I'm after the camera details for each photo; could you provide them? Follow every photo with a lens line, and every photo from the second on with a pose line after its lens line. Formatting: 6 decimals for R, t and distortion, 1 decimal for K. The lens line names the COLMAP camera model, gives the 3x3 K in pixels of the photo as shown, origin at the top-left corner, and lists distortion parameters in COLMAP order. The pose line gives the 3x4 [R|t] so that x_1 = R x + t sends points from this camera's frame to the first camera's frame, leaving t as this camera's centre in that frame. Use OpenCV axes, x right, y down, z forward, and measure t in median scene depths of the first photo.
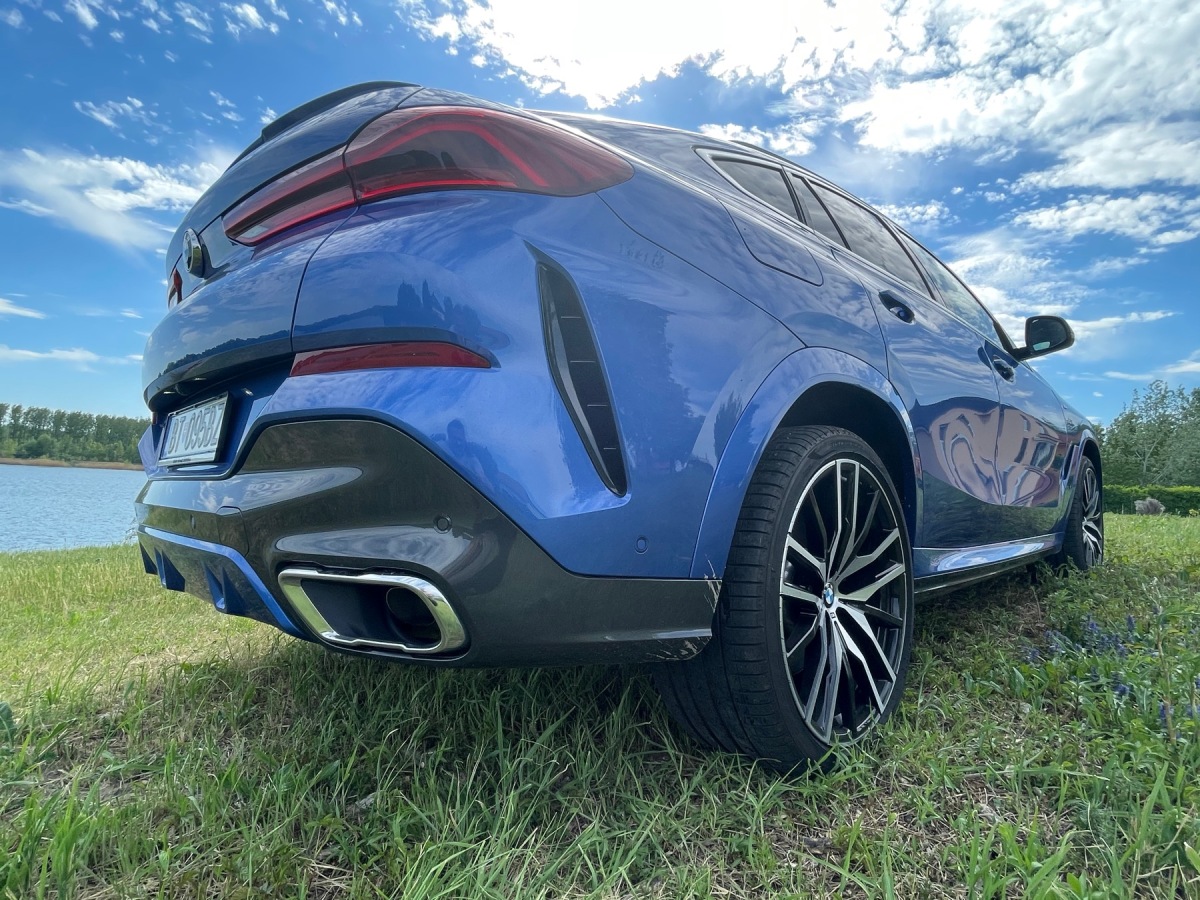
lens RADIAL K [[639.8, 0, 600.0], [0, 639.8, 450.0], [0, 0, 1]] dist [-0.003366, 0.001040]
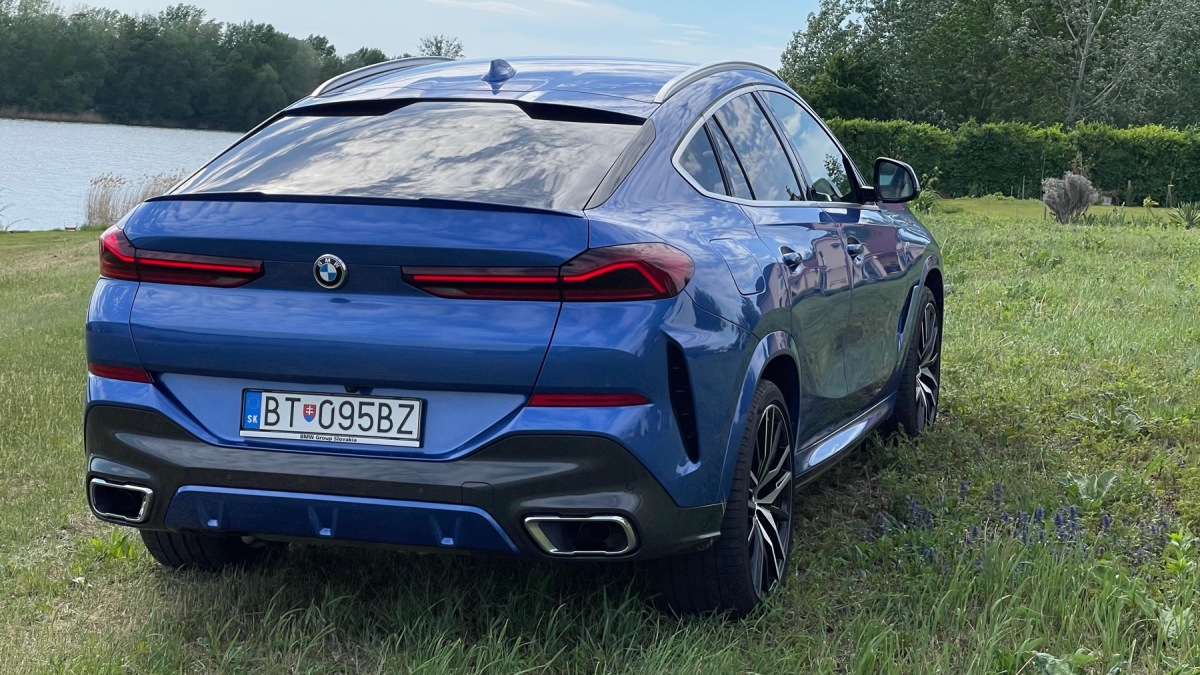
lens RADIAL K [[2267.2, 0, 600.0], [0, 2267.2, 337.5], [0, 0, 1]] dist [0.197892, 0.056821]
pose [[0.880337, -0.043260, 0.472372, -1.754949], [-0.040600, 0.985307, 0.165899, -0.724528], [-0.472608, -0.165225, 0.865646, -2.379533]]
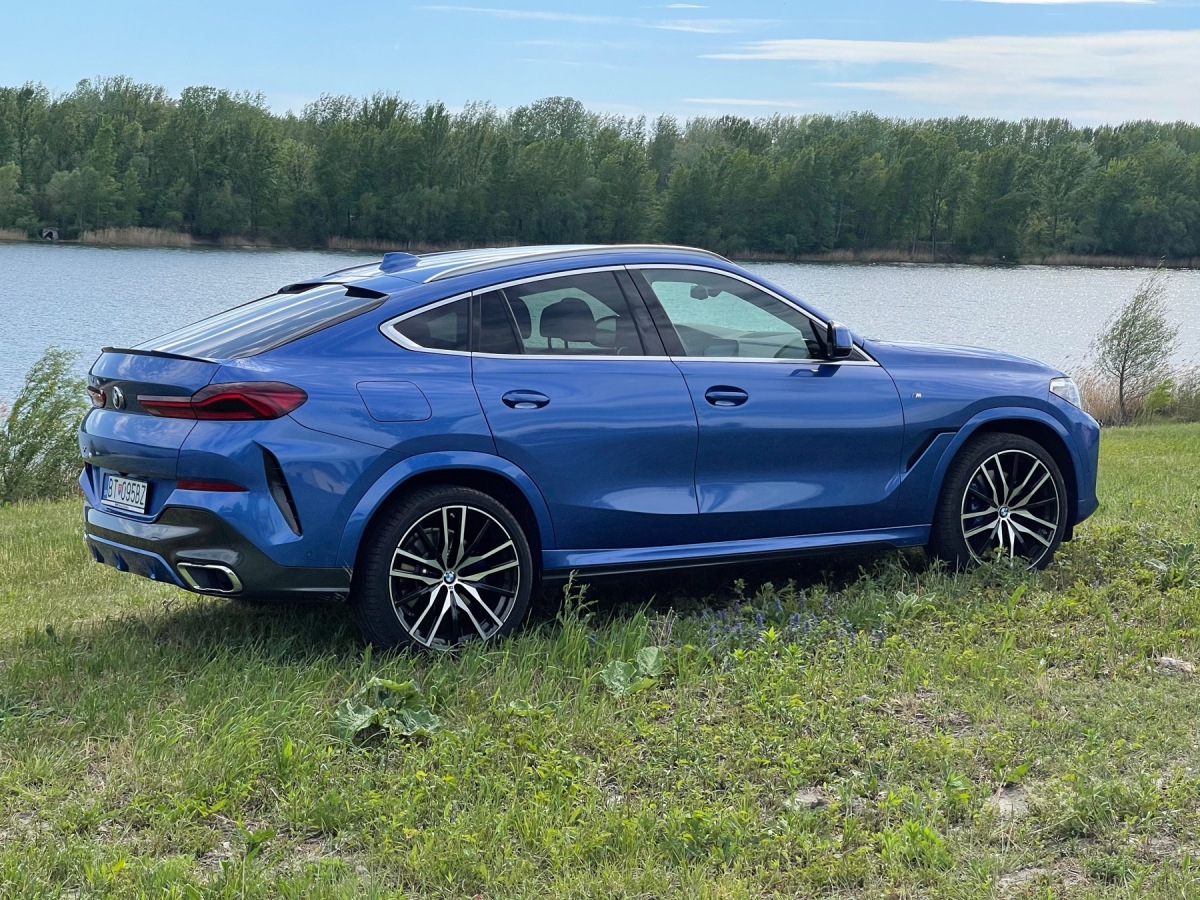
lens RADIAL K [[2274.4, 0, 600.0], [0, 2274.4, 450.0], [0, 0, 1]] dist [0.059277, 2.385368]
pose [[0.974888, -0.000042, -0.222698, 1.785250], [0.033209, 0.988847, 0.145187, -0.858224], [0.220208, -0.148937, 0.964016, -4.135685]]
